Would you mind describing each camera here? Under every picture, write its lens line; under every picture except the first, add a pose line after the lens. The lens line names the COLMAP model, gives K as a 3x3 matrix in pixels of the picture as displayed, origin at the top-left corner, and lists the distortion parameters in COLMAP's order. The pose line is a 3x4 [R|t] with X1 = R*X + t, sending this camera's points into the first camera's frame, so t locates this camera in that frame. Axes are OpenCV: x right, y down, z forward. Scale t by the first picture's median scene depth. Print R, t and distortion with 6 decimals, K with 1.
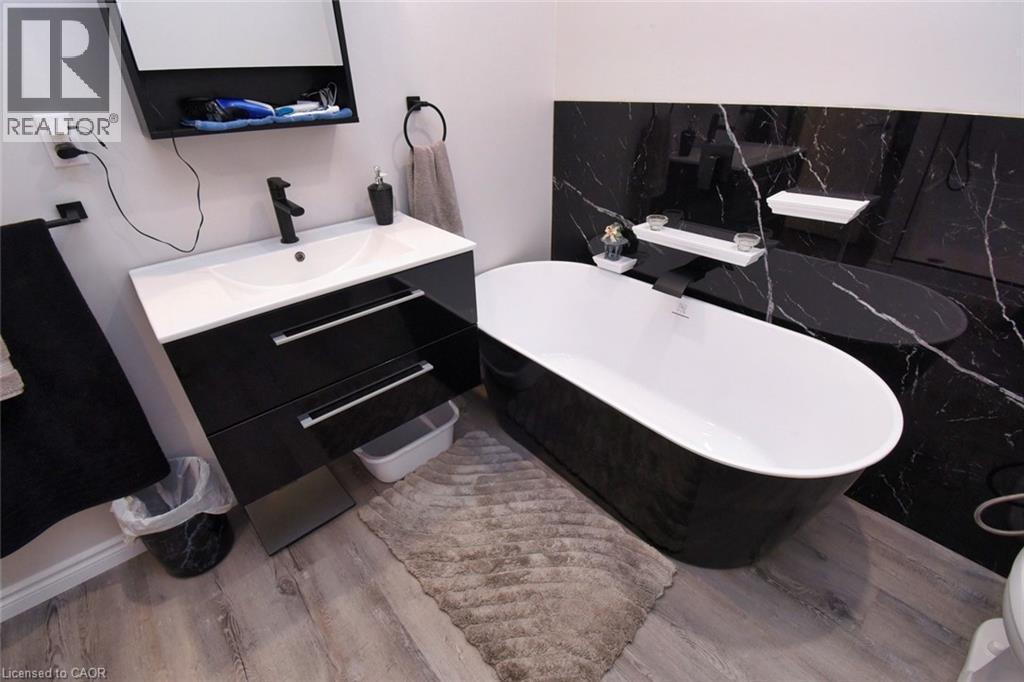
lens RADIAL K [[450.0, 0, 512.0], [0, 450.0, 341.0], [0, 0, 1]] dist [0.010254, -0.021341]
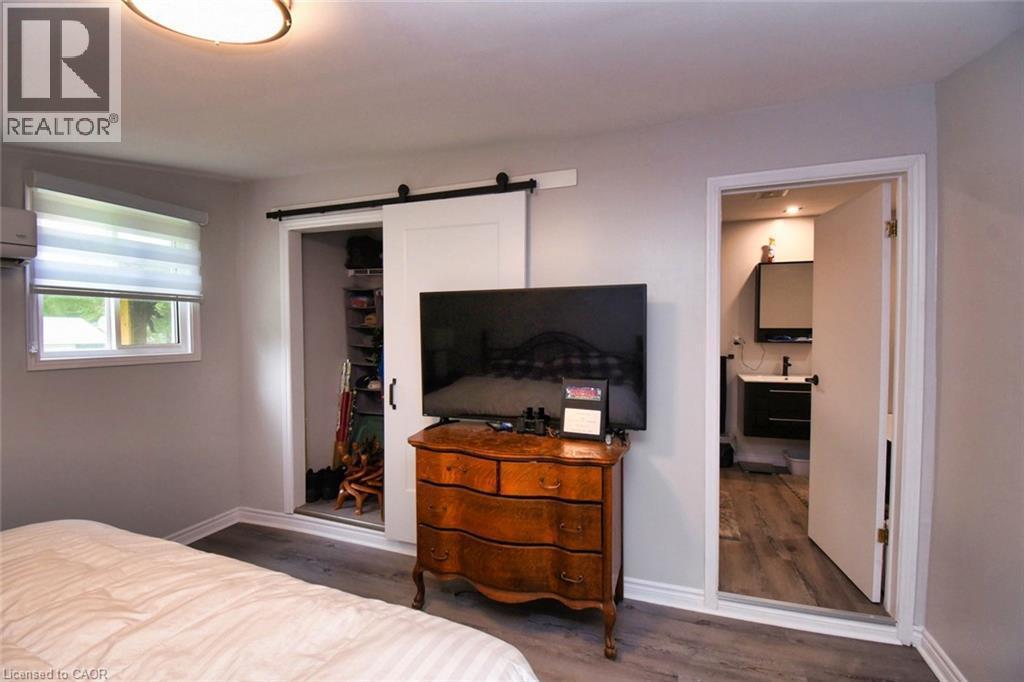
lens RADIAL K [[450.0, 0, 512.0], [0, 450.0, 341.0], [0, 0, 1]] dist [0.010254, -0.021341]
pose [[0.488180, 0.049518, -0.871337, 1.402404], [-0.449128, 0.870293, -0.202173, 1.140735], [0.748307, 0.490039, 0.447100, -2.092540]]
